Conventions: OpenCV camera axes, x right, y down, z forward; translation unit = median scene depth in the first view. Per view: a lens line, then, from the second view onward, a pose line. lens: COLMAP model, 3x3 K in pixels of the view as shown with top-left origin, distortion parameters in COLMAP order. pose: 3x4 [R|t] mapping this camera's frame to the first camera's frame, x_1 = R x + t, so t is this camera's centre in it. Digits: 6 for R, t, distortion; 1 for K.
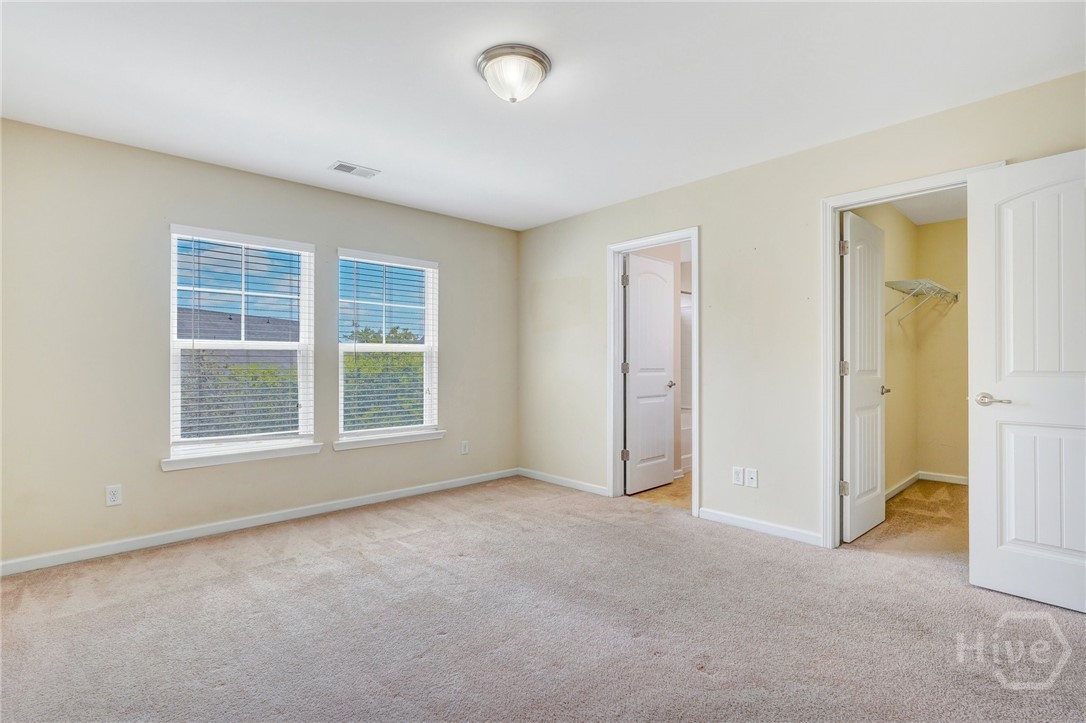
lens RADIAL K [[520.6, 0, 539.0], [0, 520.6, 368.3], [0, 0, 1]] dist [-0.004160, 0.003826]
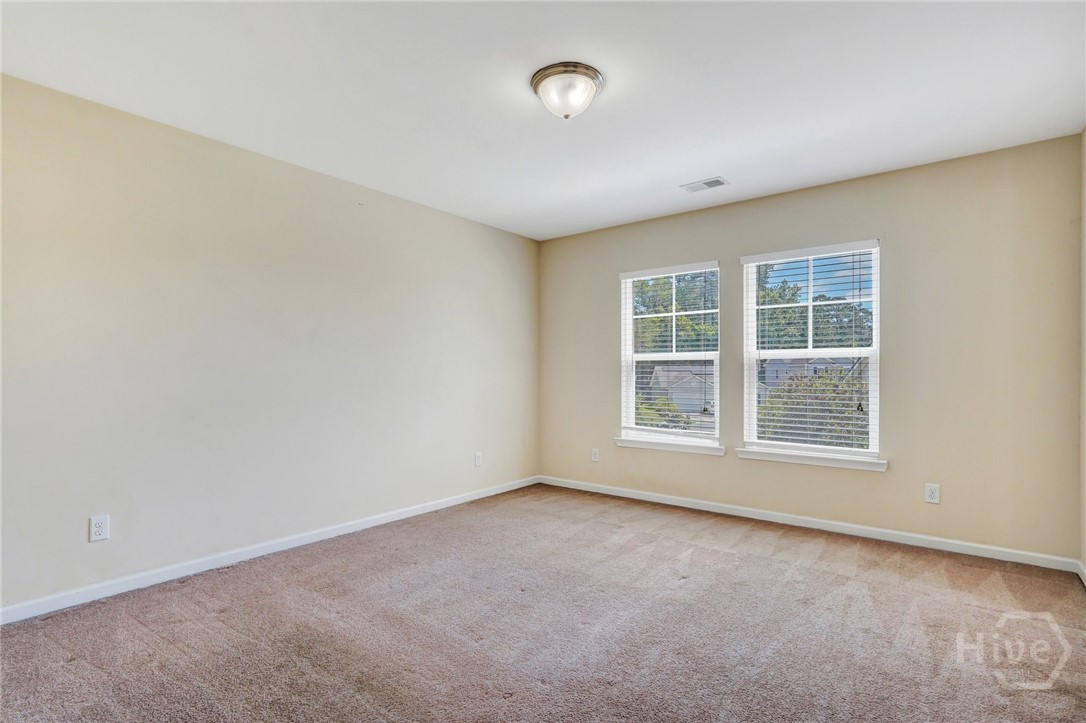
lens RADIAL K [[520.6, 0, 529.9], [0, 520.6, 376.8], [0, 0, 1]] dist [-0.004160, 0.003826]
pose [[0.155547, 0.013189, -0.987740, 0.603925], [-0.010509, 0.999876, 0.011696, -0.006996], [0.987773, 0.008561, 0.155667, 0.482340]]
